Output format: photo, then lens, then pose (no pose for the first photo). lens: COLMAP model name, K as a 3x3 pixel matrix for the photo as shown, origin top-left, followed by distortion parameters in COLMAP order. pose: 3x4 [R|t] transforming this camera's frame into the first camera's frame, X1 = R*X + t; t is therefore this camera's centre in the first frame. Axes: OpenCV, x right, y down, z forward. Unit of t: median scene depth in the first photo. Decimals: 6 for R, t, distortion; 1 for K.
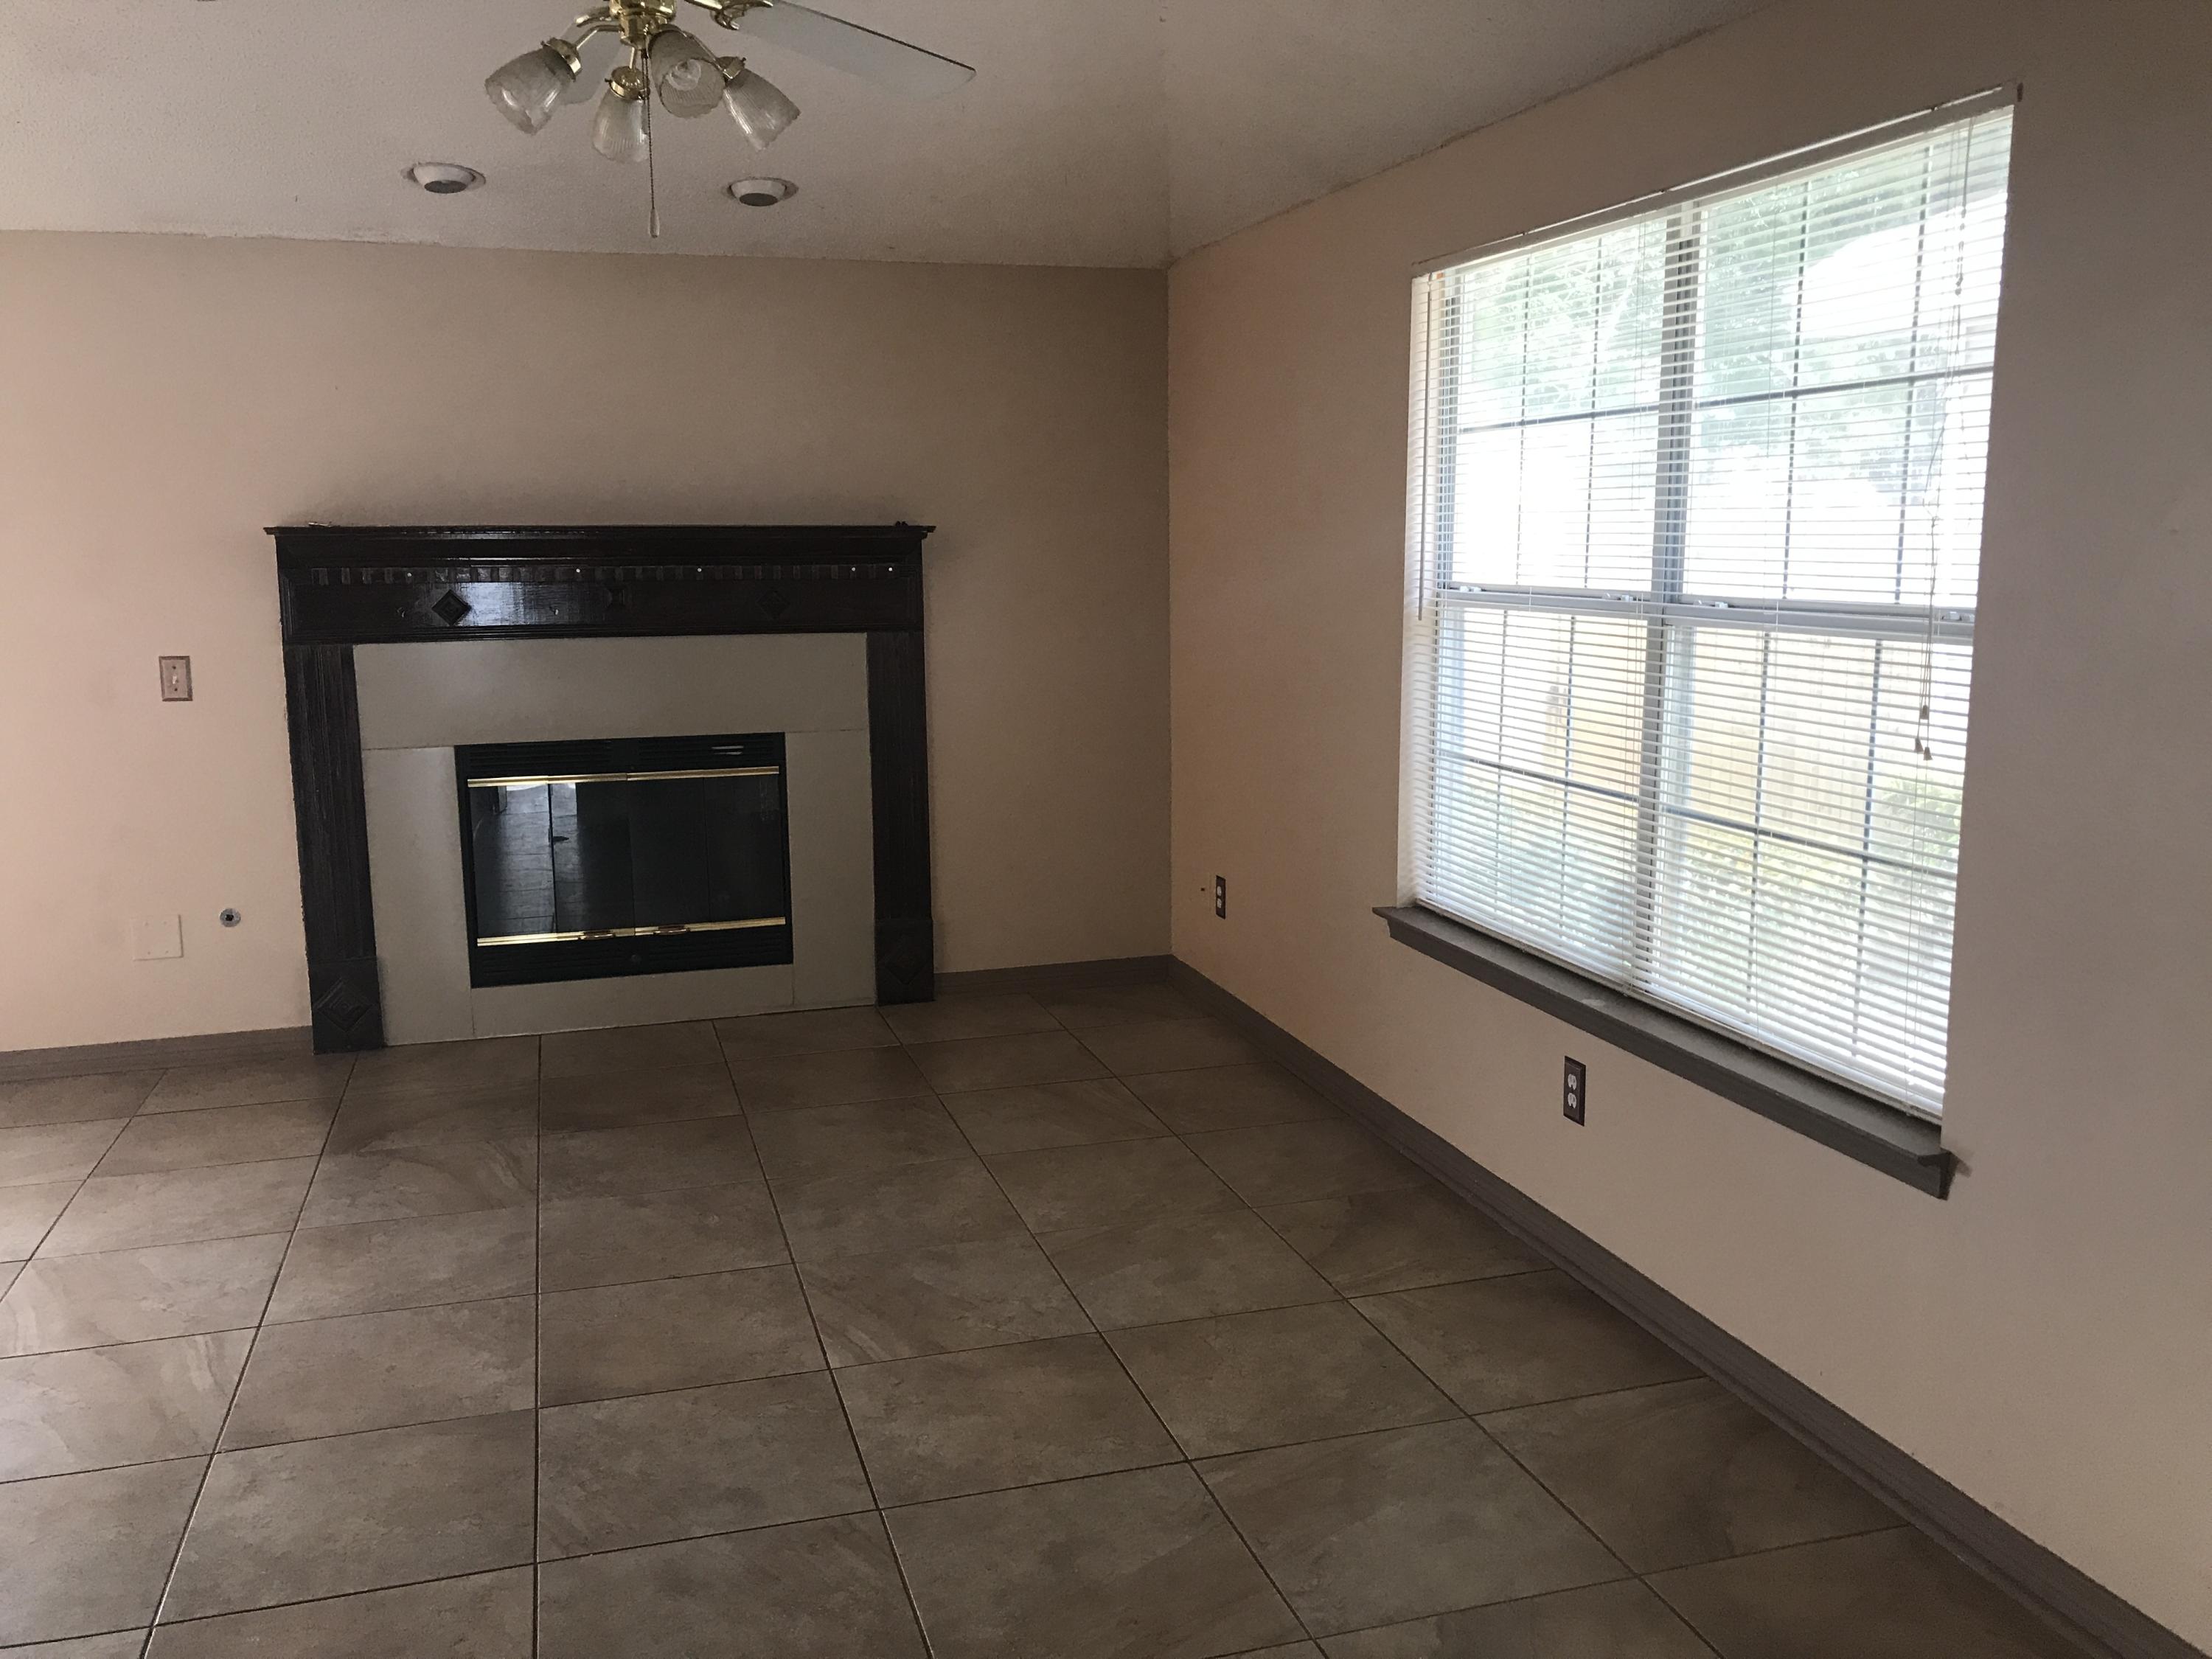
lens RADIAL K [[1818.5, 0, 1104.0], [0, 1818.5, 829.1], [0, 0, 1]] dist [0.048138, -0.020152]
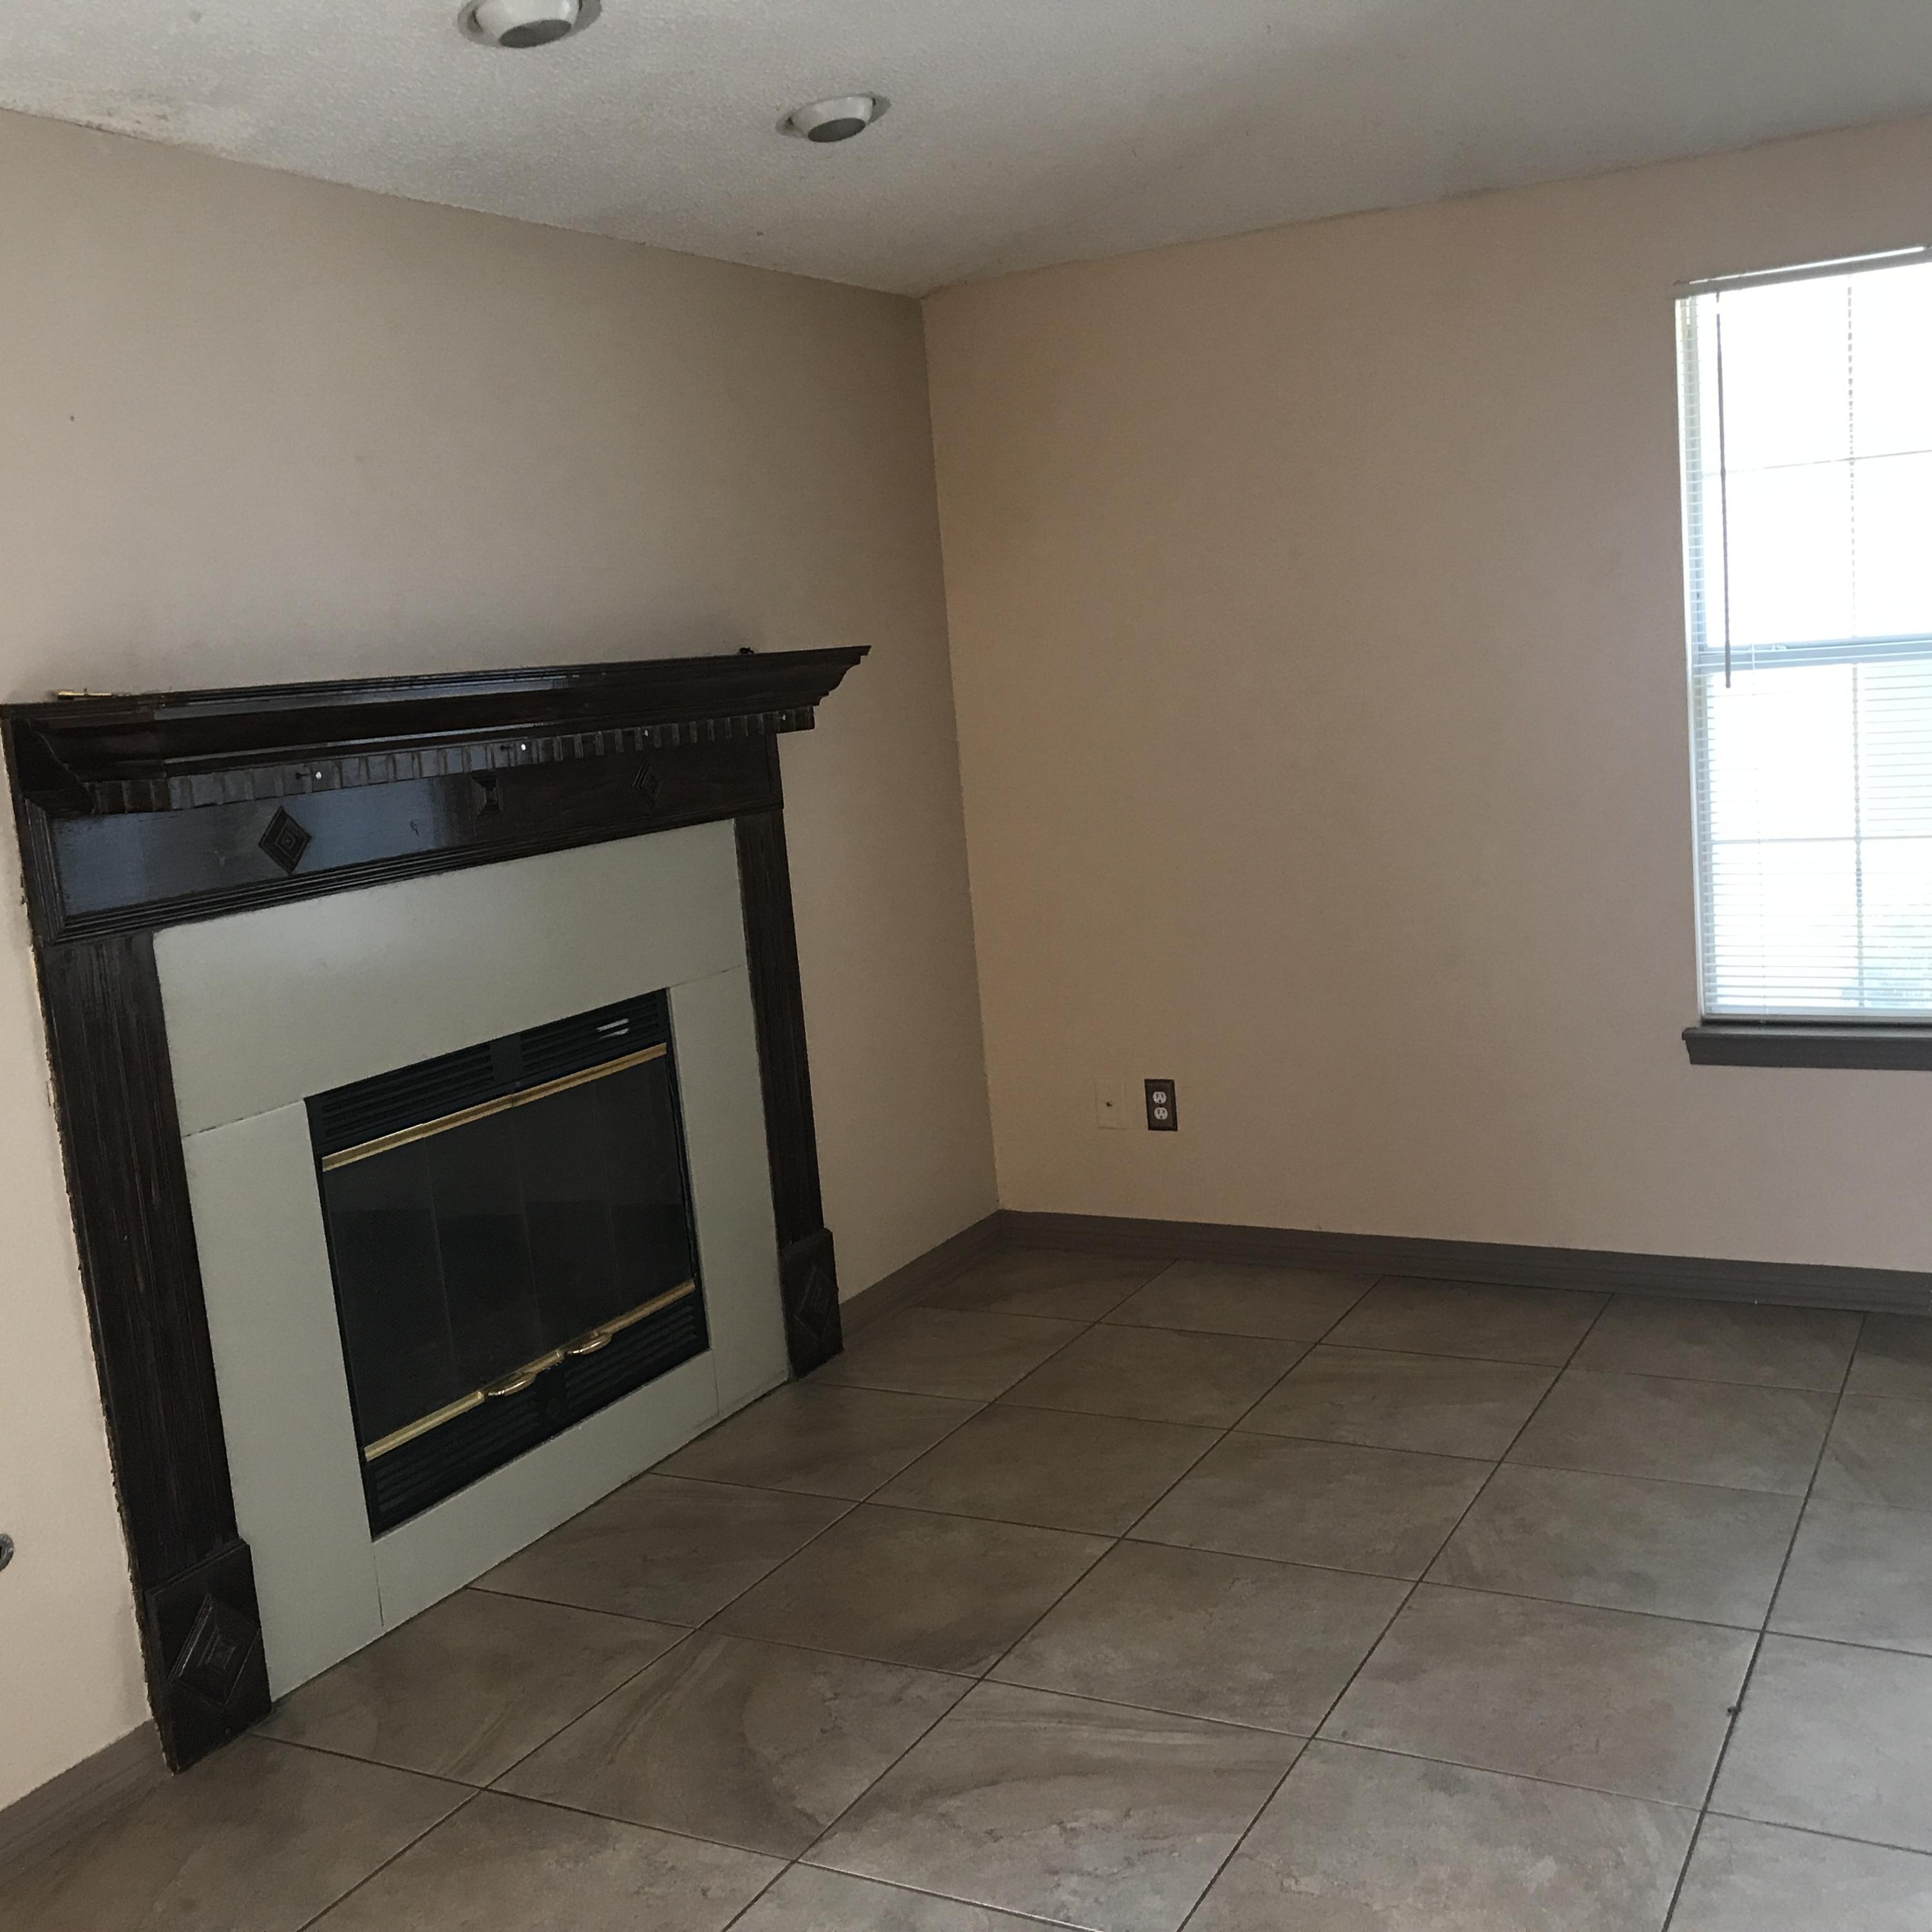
lens RADIAL K [[2102.5, 0, 966.6], [0, 2102.5, 966.3], [0, 0, 1]] dist [0.008737, 0.000000]
pose [[0.705993, -0.153142, 0.691463, -0.658932], [0.187833, 0.981865, 0.025678, -0.065042], [-0.682856, 0.111751, 0.721955, 0.440637]]
